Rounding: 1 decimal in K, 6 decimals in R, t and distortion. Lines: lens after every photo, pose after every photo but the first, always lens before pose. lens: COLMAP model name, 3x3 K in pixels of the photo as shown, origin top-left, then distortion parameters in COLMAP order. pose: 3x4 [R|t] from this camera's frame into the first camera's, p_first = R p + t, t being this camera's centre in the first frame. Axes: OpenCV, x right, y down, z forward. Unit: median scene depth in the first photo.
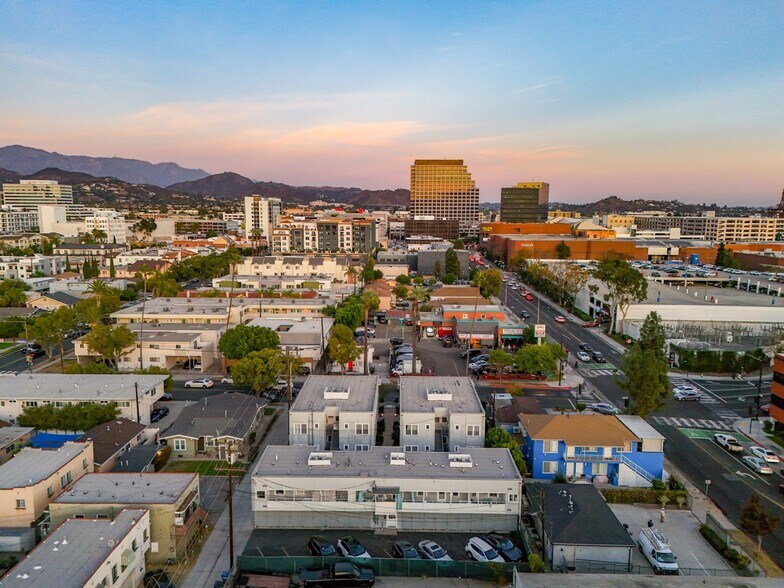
lens RADIAL K [[576.0, 0, 391.4], [0, 576.0, 297.1], [0, 0, 1]] dist [0.066451, -0.032900]
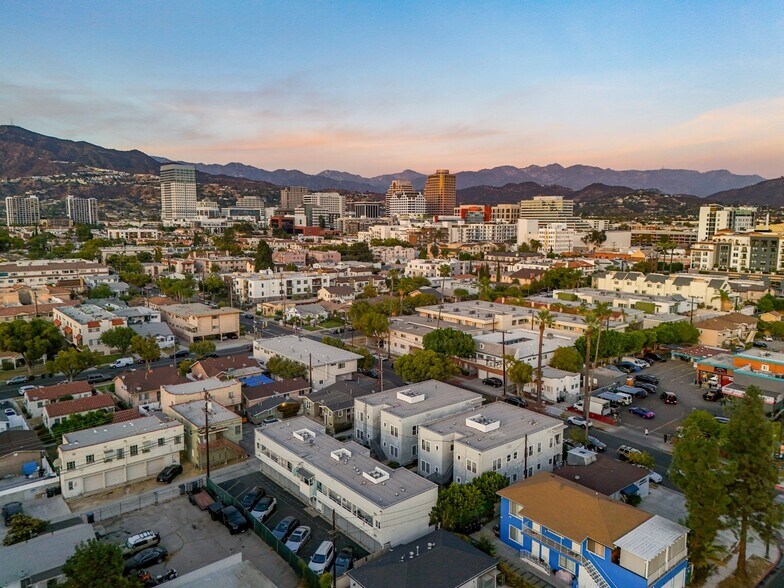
lens RADIAL K [[576.0, 0, 390.3], [0, 576.0, 296.3], [0, 0, 1]] dist [0.066451, -0.032900]
pose [[0.649574, 0.099933, -0.753702, 0.177904], [-0.114693, 0.992859, 0.032796, -0.012859], [0.751597, 0.065141, 0.656398, 0.069429]]
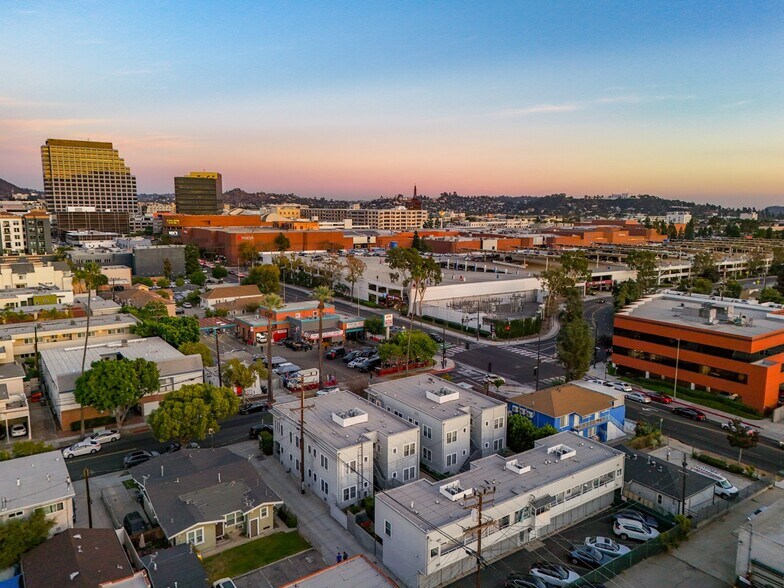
lens RADIAL K [[576.0, 0, 390.5], [0, 576.0, 294.2], [0, 0, 1]] dist [0.066451, -0.032900]
pose [[0.805118, -0.092074, 0.585925, -0.141356], [0.086621, 0.995538, 0.037417, -0.011051], [-0.586756, 0.020629, 0.809501, 0.072440]]
